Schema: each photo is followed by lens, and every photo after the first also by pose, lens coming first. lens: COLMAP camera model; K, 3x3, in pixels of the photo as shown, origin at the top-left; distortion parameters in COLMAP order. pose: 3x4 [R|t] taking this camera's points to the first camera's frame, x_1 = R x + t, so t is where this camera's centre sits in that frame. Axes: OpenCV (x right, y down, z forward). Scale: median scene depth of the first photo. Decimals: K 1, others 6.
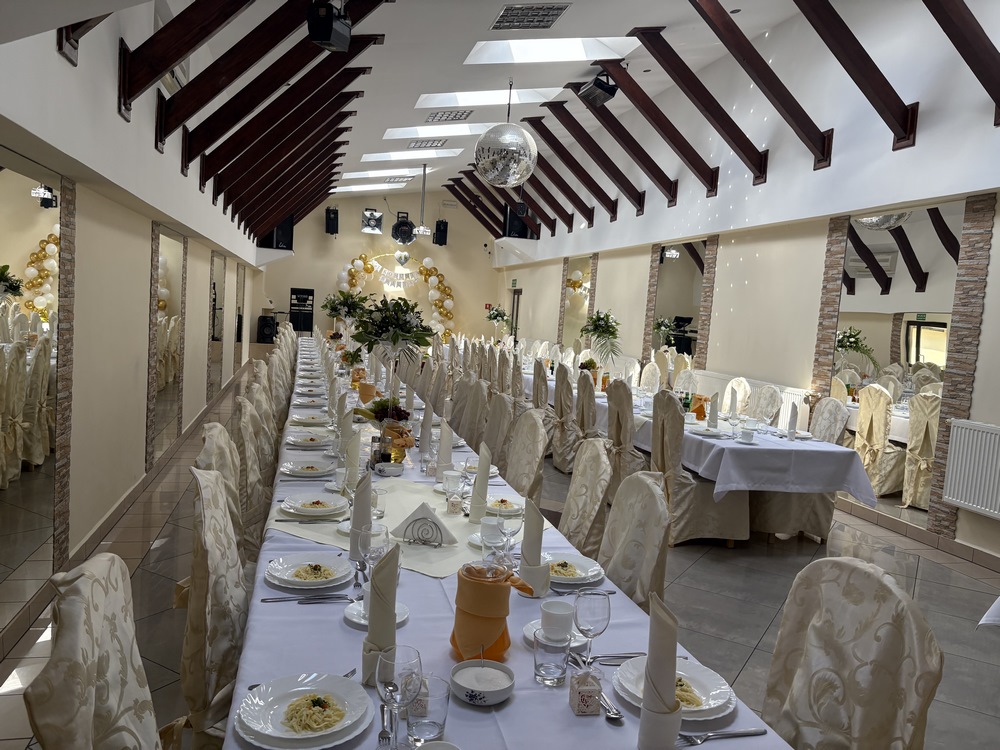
lens RADIAL K [[743.1, 0, 496.1], [0, 743.1, 374.8], [0, 0, 1]] dist [0.048145, -0.044790]
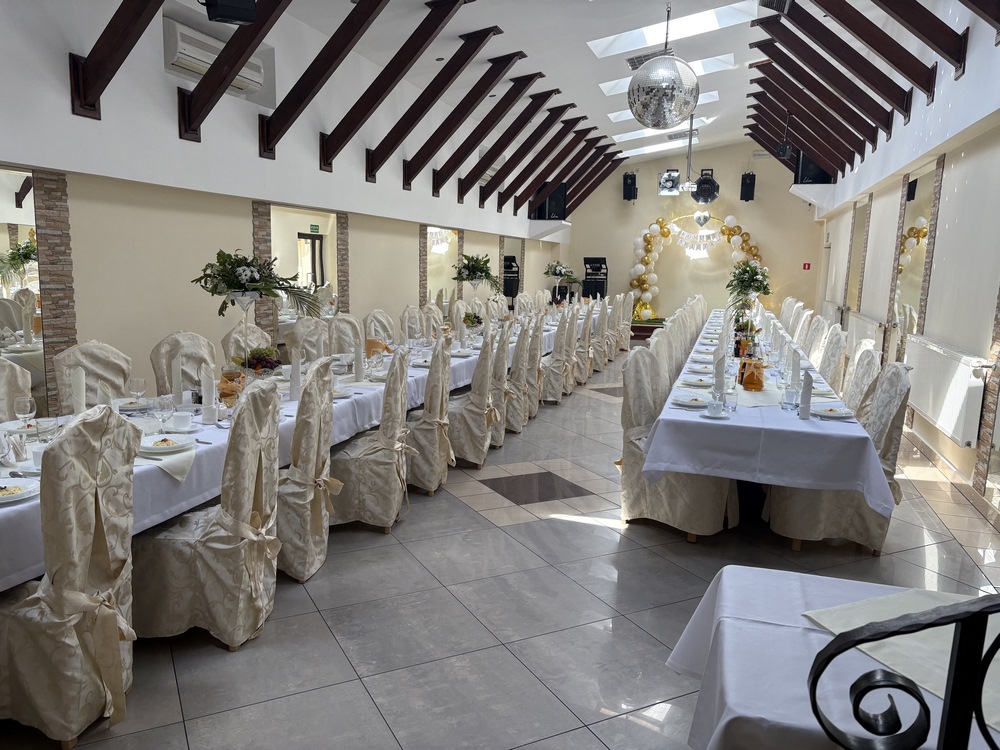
lens RADIAL K [[743.9, 0, 497.1], [0, 743.9, 382.7], [0, 0, 1]] dist [0.038545, -0.030091]
pose [[0.847367, 0.035164, -0.529841, 0.194639], [-0.010194, 0.998698, 0.049979, 0.006158], [0.530909, -0.036949, 0.846623, 0.070540]]
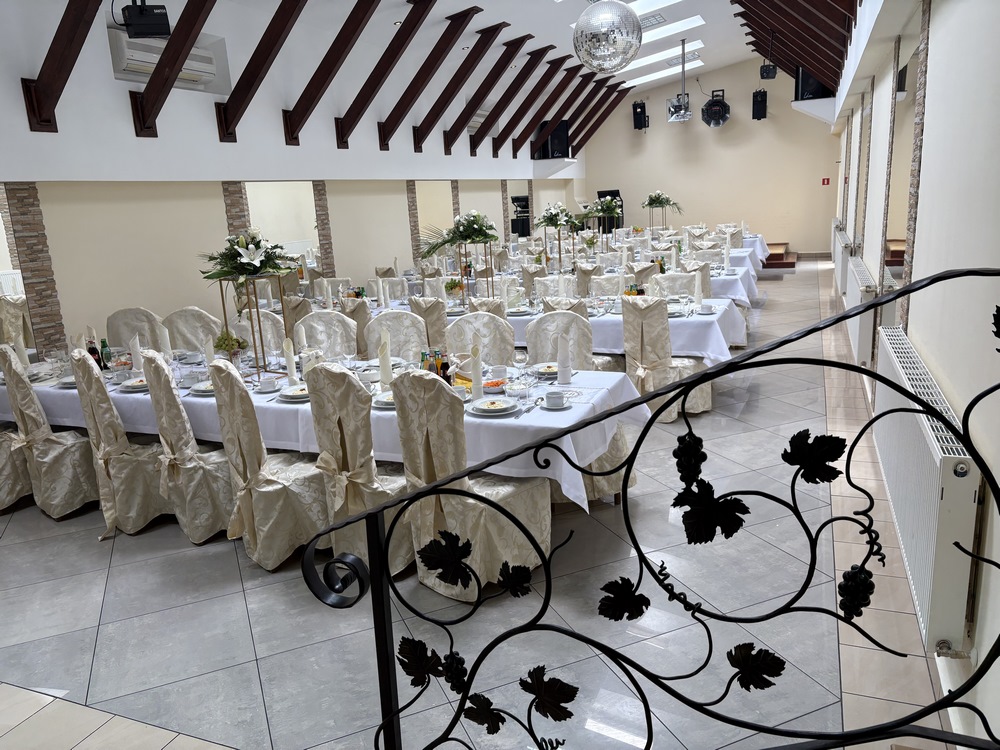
lens RADIAL K [[746.1, 0, 501.5], [0, 746.1, 372.3], [0, 0, 1]] dist [0.028993, -0.018522]
pose [[0.798804, 0.022420, -0.601174, 0.277662], [0.063024, 0.990688, 0.120689, -0.002348], [0.598281, -0.134295, 0.789952, 0.079324]]
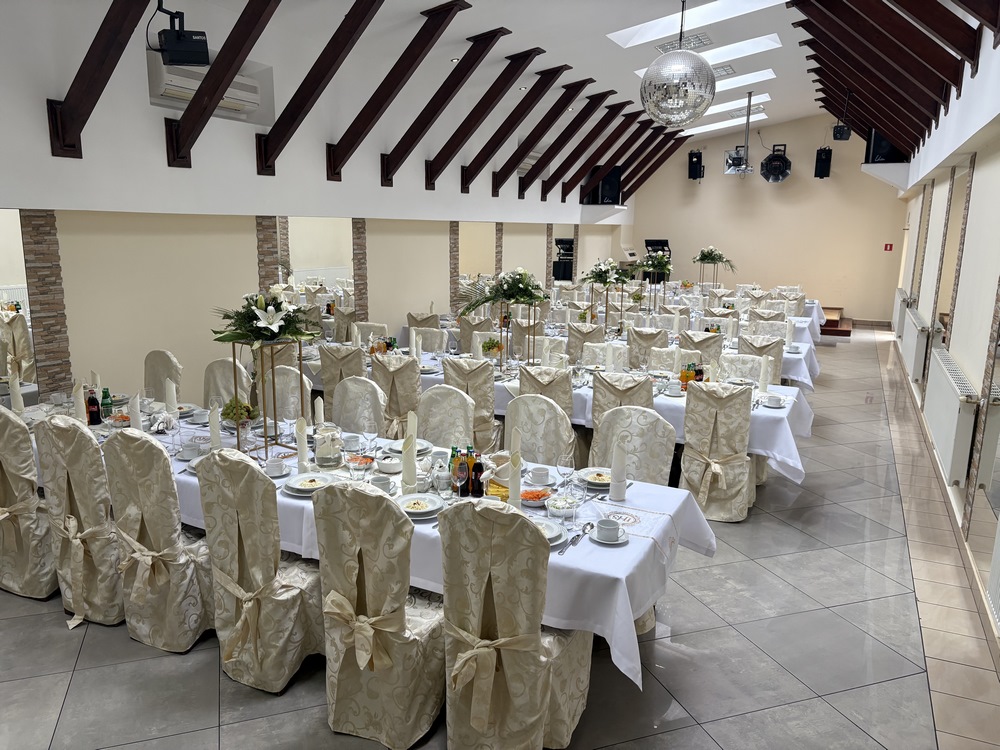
lens RADIAL K [[746.1, 0, 495.1], [0, 746.1, 380.0], [0, 0, 1]] dist [0.023548, -0.003946]
pose [[0.767461, 0.068308, -0.637446, 0.247904], [-0.012501, 0.995713, 0.091649, -0.021877], [0.640973, -0.062368, 0.765025, 0.109391]]
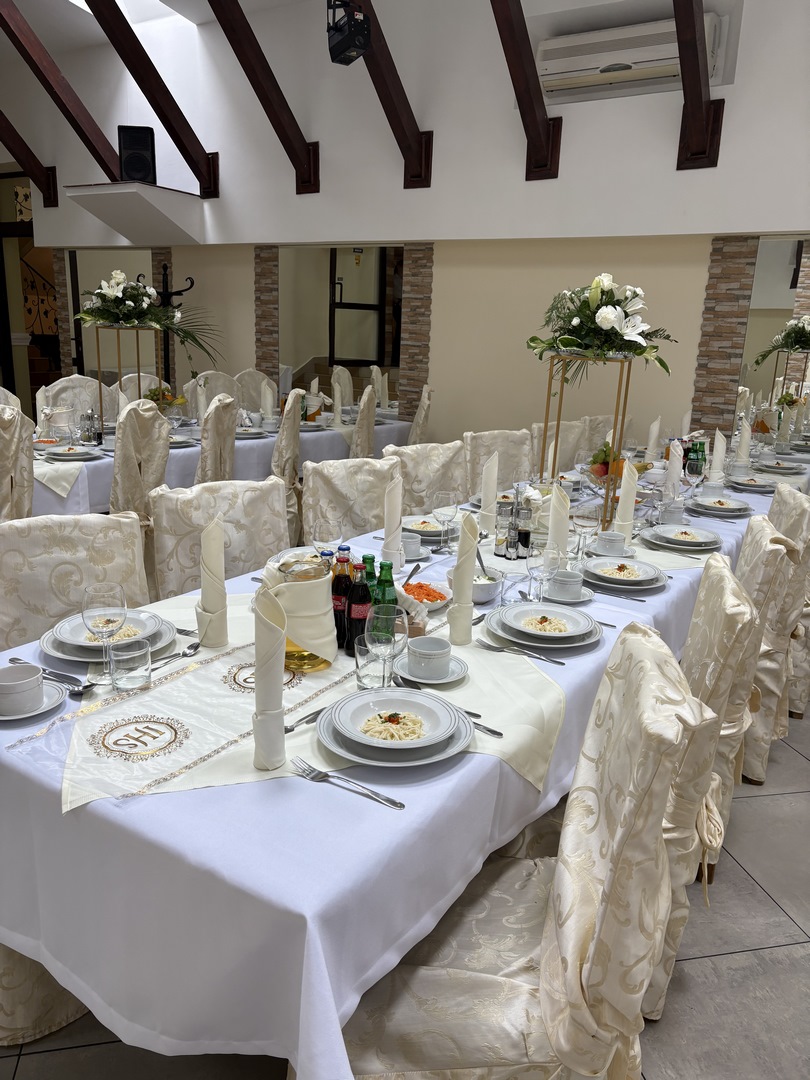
lens RADIAL K [[806.6, 0, 405.8], [0, 806.6, 538.0], [0, 0, 1]] dist [0.025077, -0.007320]
pose [[-0.711925, 0.086961, -0.696851, 0.157824], [-0.147046, 0.951846, 0.269009, -0.033418], [0.686688, 0.293983, -0.664856, 0.553059]]
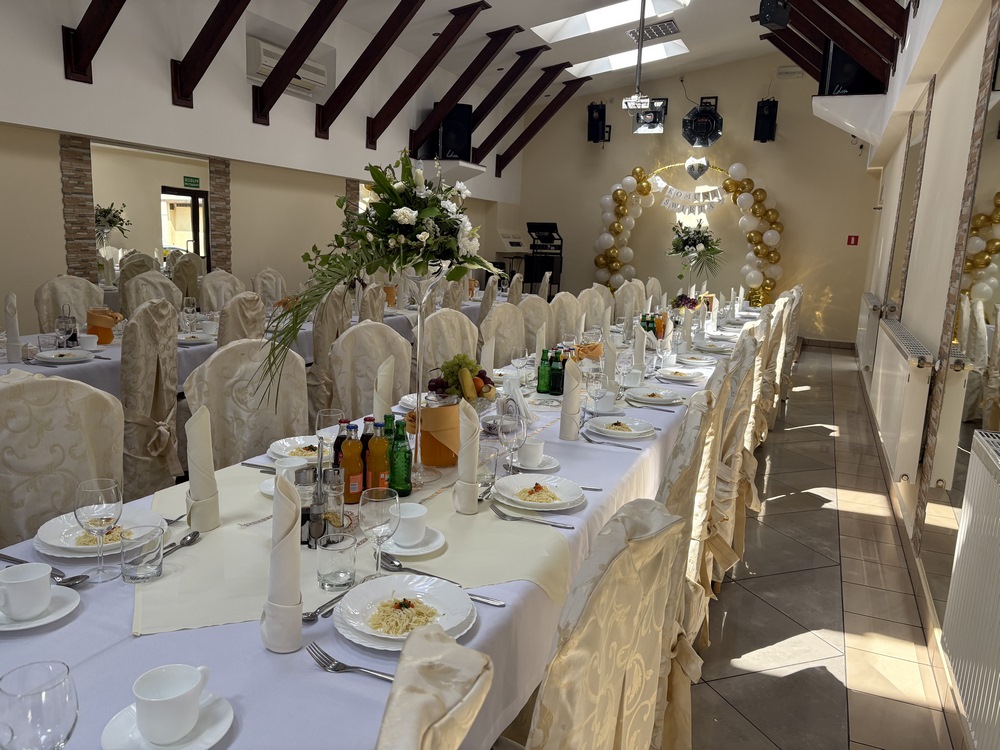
lens RADIAL K [[745.5, 0, 500.0], [0, 745.5, 374.3], [0, 0, 1]] dist [0.027168, -0.002460]
pose [[0.791273, 0.071090, -0.607317, 0.175356], [-0.037844, 0.997008, 0.067397, -0.019530], [0.610291, -0.030346, 0.791596, 0.456469]]
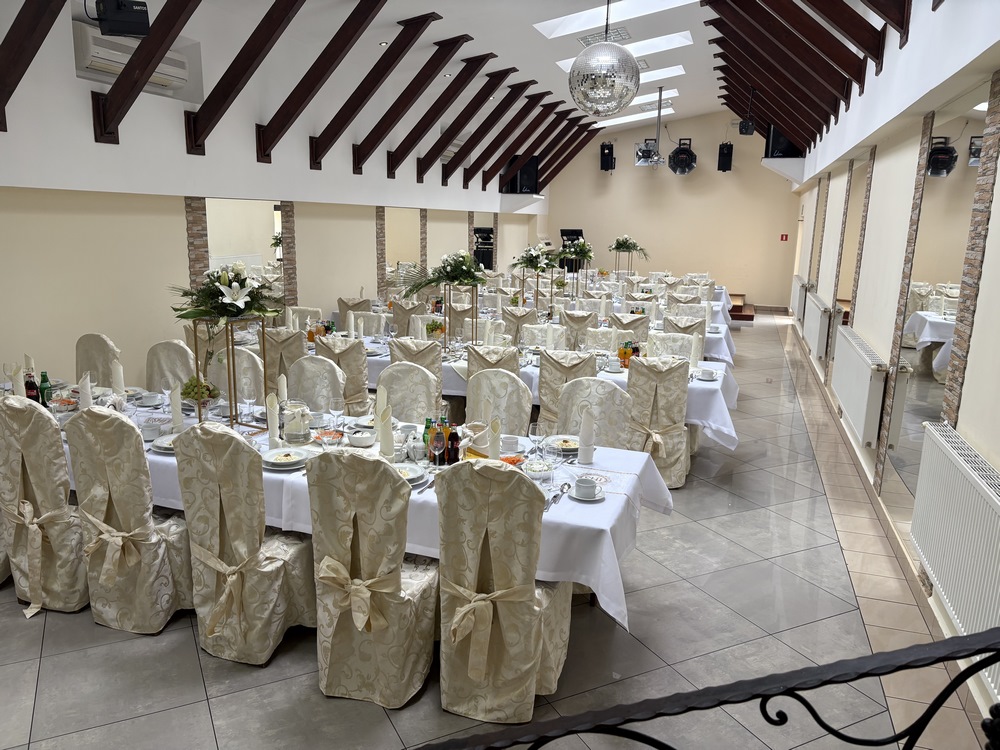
lens RADIAL K [[744.8, 0, 497.1], [0, 744.8, 379.4], [0, 0, 1]] dist [0.035527, -0.033598]
pose [[0.842966, 0.059056, -0.534715, 0.236476], [-0.006087, 0.994940, 0.100288, -0.015815], [0.537932, -0.081285, 0.839060, 0.089914]]
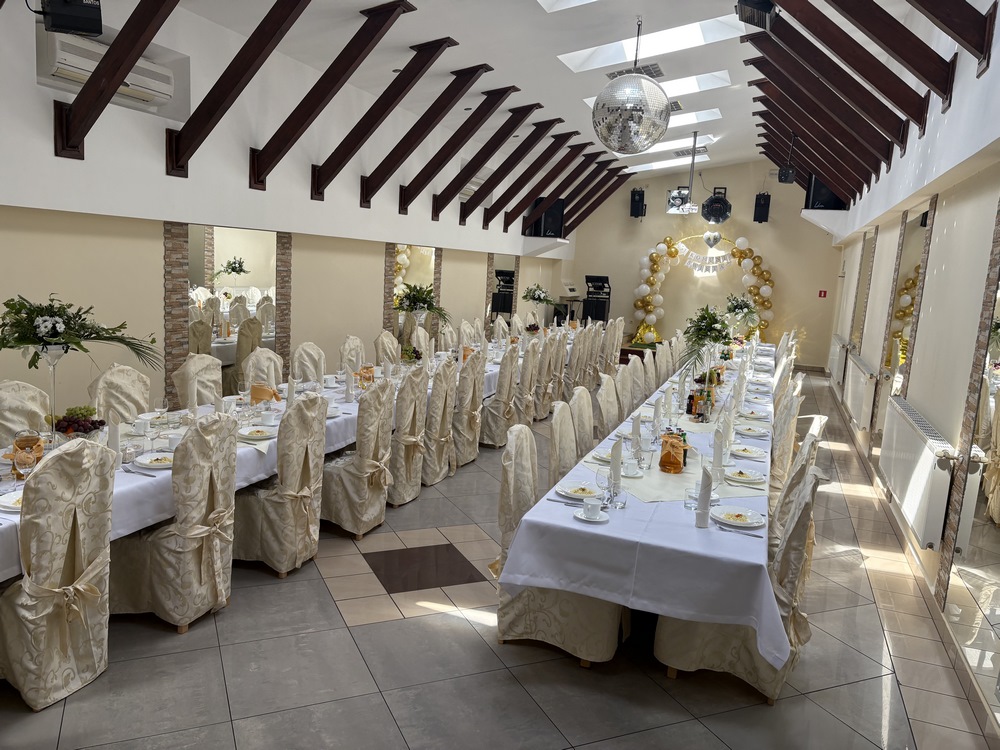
lens RADIAL K [[745.3, 0, 493.1], [0, 745.3, 379.3], [0, 0, 1]] dist [0.036091, -0.031252]
pose [[0.817296, 0.067602, -0.572238, 0.220767], [-0.051502, 0.997690, 0.044307, -0.019794], [0.573912, -0.006741, 0.818890, 0.142052]]
